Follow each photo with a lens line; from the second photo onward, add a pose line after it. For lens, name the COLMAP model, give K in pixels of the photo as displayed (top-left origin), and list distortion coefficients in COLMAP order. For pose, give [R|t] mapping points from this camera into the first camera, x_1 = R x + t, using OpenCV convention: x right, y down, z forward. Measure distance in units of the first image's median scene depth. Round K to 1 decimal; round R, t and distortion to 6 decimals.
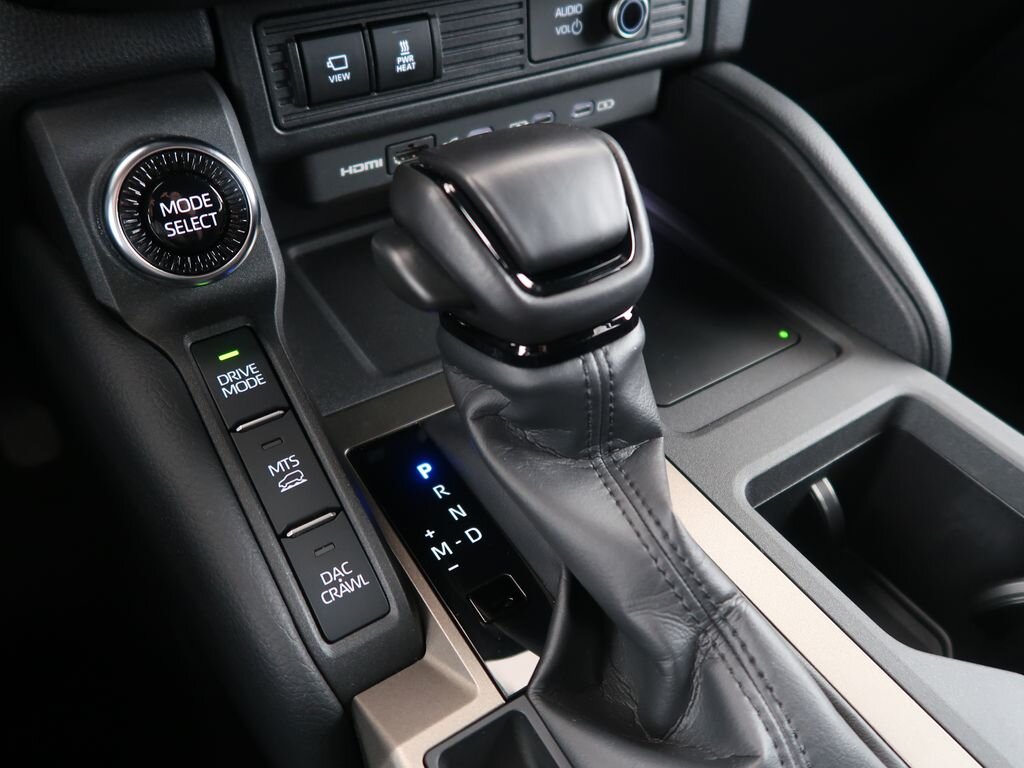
lens RADIAL K [[790.3, 0, 511.6], [0, 790.3, 383.3], [0, 0, 1]] dist [-0.030834, 0.018638]
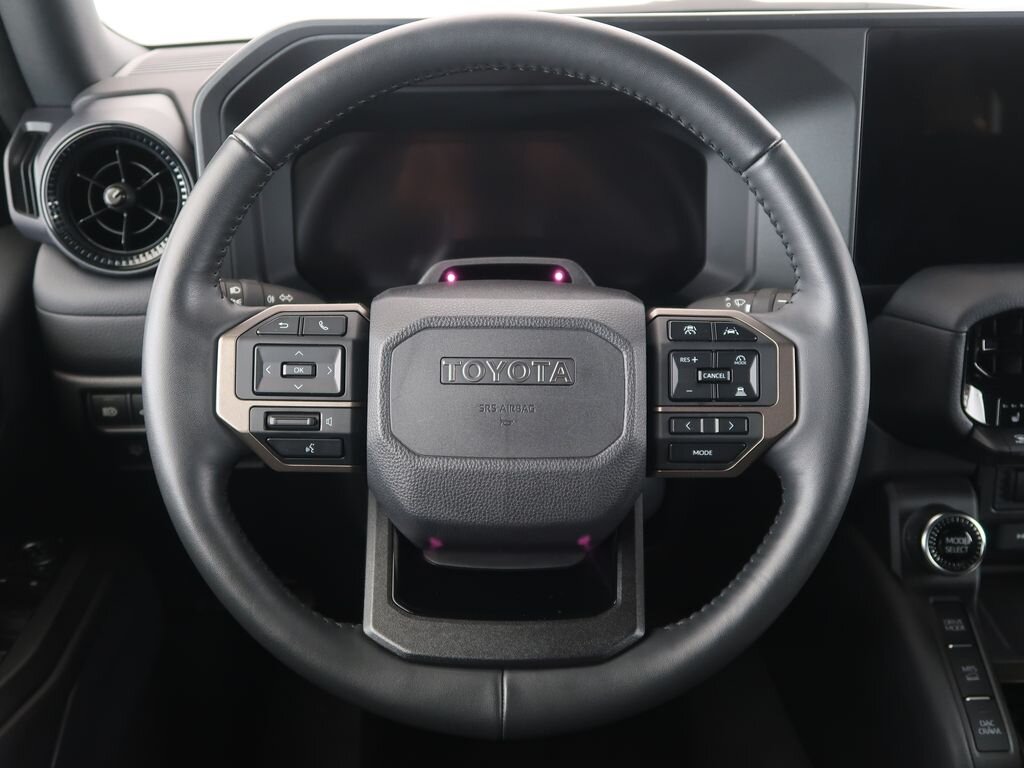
lens RADIAL K [[1172.9, 0, 523.1], [0, 1172.9, 378.0], [0, 0, 1]] dist [0.001854, 0.000000]
pose [[0.853218, 0.182847, -0.488452, 0.073916], [-0.328605, 0.915731, -0.231205, 0.465499], [0.405016, 0.357776, 0.841403, -2.188665]]
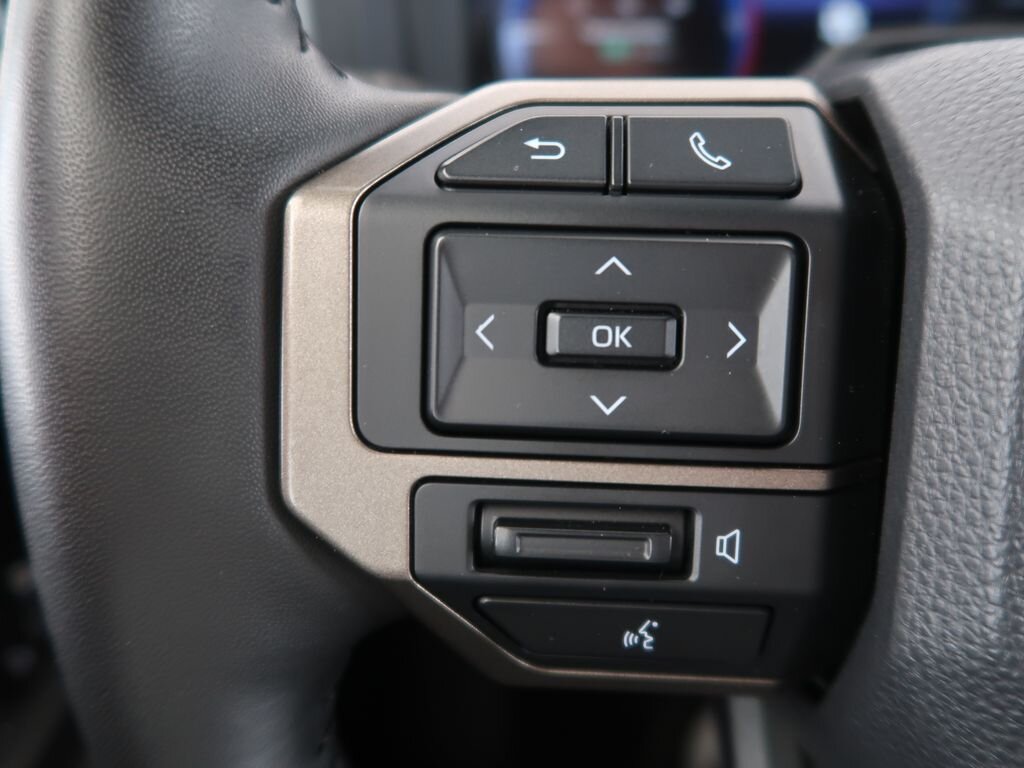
lens RADIAL K [[790.3, 0, 509.0], [0, 790.3, 386.8], [0, 0, 1]] dist [-0.030834, 0.018638]
pose [[0.816711, 0.275114, -0.507243, -1.319855], [-0.356374, 0.931837, -0.068397, 0.117108], [0.453850, 0.236628, 0.859085, -0.723876]]
